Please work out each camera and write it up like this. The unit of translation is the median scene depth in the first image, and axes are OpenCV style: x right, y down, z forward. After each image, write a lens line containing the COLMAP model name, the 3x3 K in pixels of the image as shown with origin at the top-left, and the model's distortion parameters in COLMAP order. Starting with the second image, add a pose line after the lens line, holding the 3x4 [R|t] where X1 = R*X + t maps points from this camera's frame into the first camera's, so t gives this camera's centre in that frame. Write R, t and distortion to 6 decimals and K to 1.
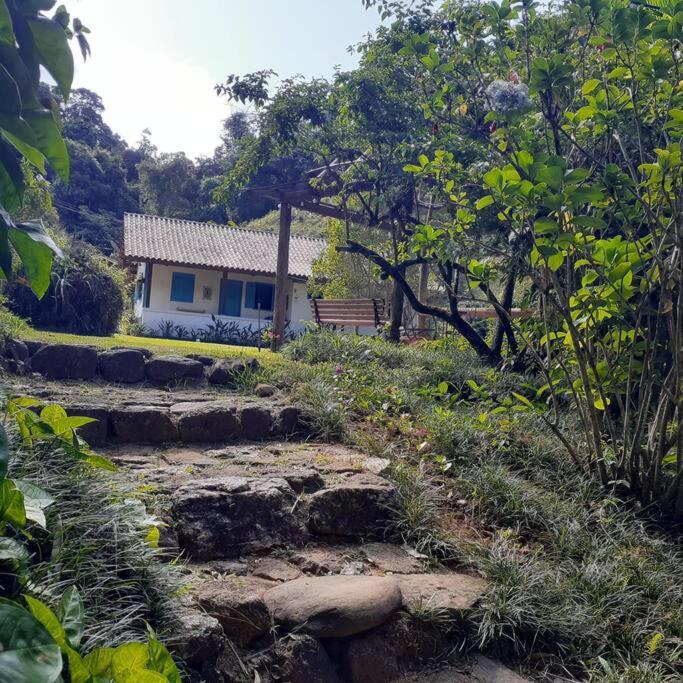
lens RADIAL K [[722.5, 0, 341.5], [0, 722.5, 341.5], [0, 0, 1]] dist [0.013490, 0.003078]
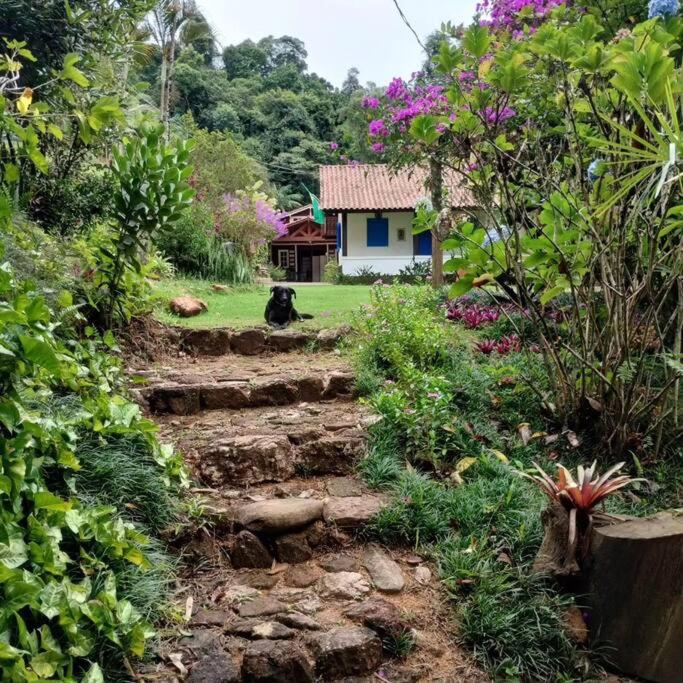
lens RADIAL K [[739.7, 0, 341.5], [0, 739.7, 341.5], [0, 0, 1]] dist [0.011928, 0.020897]
pose [[0.948632, -0.070734, -0.308373, 0.050685], [0.100166, 0.991696, 0.080663, -0.011100], [0.300107, -0.107408, 0.947839, -0.037873]]
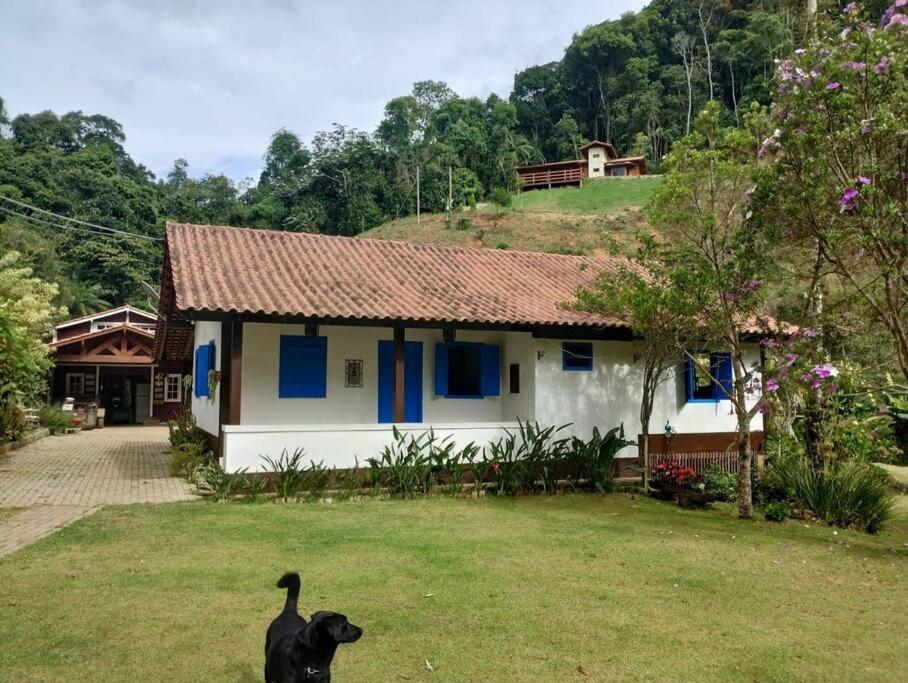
lens RADIAL K [[745.5, 0, 454.0], [0, 745.5, 341.5], [0, 0, 1]] dist [0.040315, -0.086466]
pose [[0.993677, -0.078192, 0.080577, -0.161676], [0.081436, 0.995962, -0.037796, -0.066882], [-0.077296, 0.044119, 0.996032, 0.520199]]
